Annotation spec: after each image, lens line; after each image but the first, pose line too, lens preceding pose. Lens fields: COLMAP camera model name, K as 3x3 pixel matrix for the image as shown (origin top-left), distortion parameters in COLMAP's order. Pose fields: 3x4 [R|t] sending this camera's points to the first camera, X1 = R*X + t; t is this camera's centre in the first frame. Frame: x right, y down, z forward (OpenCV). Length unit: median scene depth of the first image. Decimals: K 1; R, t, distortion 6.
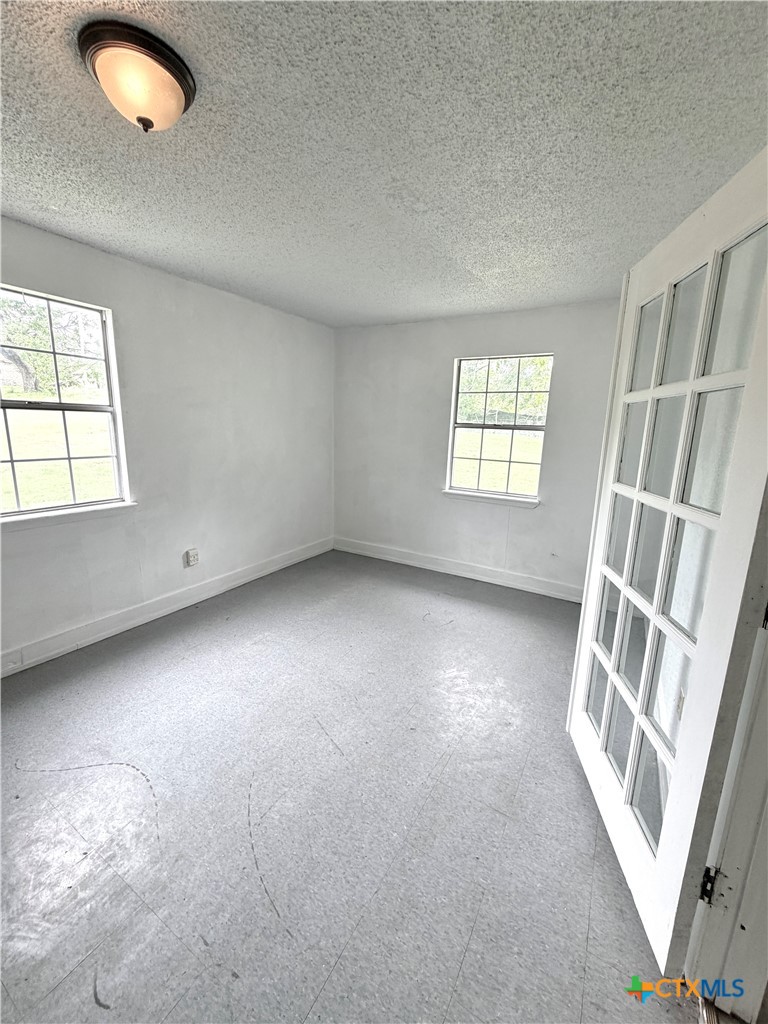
lens RADIAL K [[407.7, 0, 384.2], [0, 407.7, 508.6], [0, 0, 1]] dist [-0.001830, 0.000204]
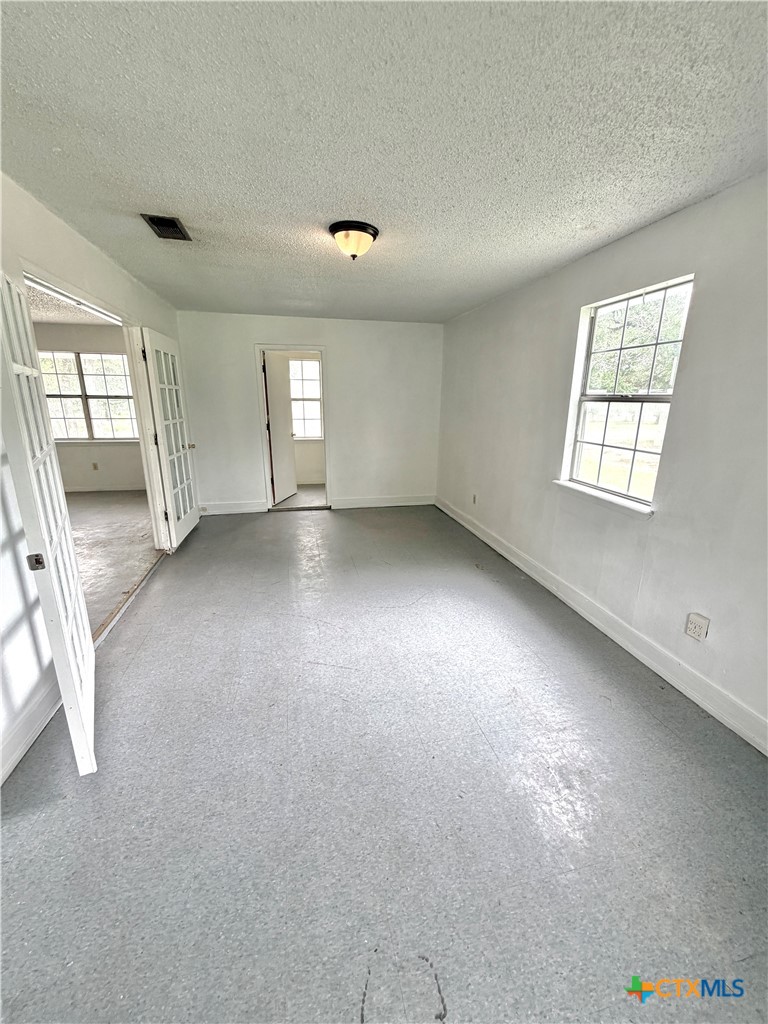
lens RADIAL K [[407.7, 0, 384.2], [0, 407.7, 508.6], [0, 0, 1]] dist [-0.001830, 0.000204]
pose [[-0.729749, 0.145628, -0.668027, 0.293029], [-0.164898, 0.910724, 0.378669, -0.212493], [0.663533, 0.386490, -0.640586, 1.012642]]
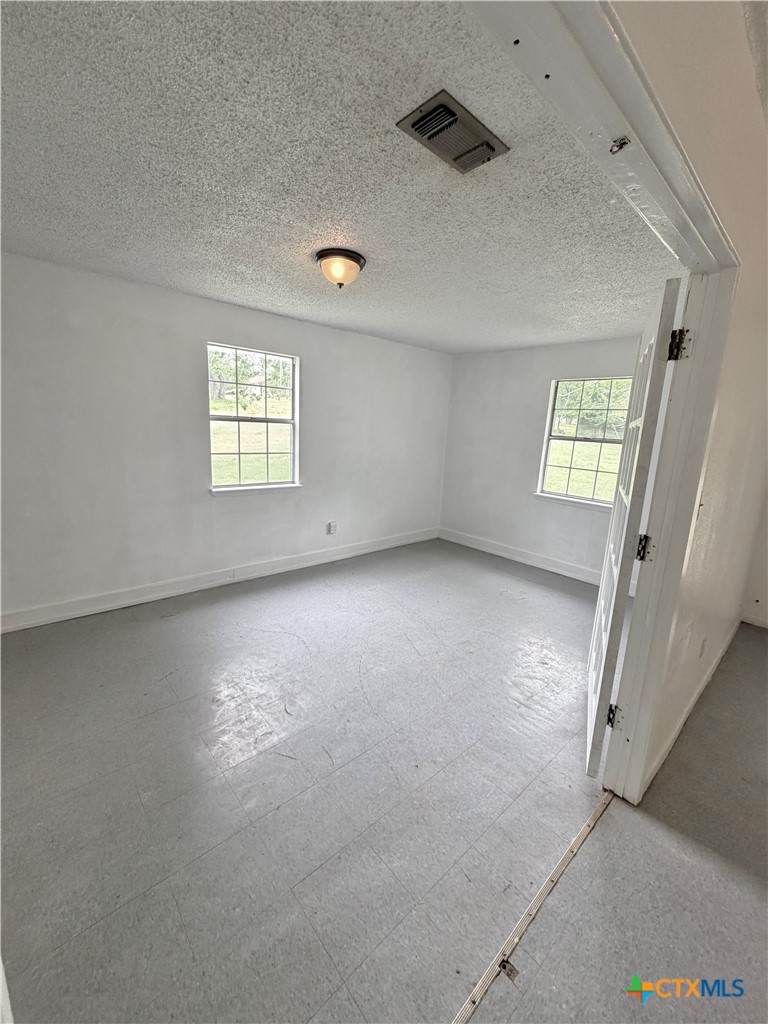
lens RADIAL K [[407.7, 0, 384.2], [0, 407.7, 508.6], [0, 0, 1]] dist [-0.001830, 0.000204]
pose [[0.953868, 0.076787, -0.290239, 0.095762], [-0.080245, 0.996775, -0.000013, 0.041062], [0.289302, 0.023302, 0.956954, -0.282554]]
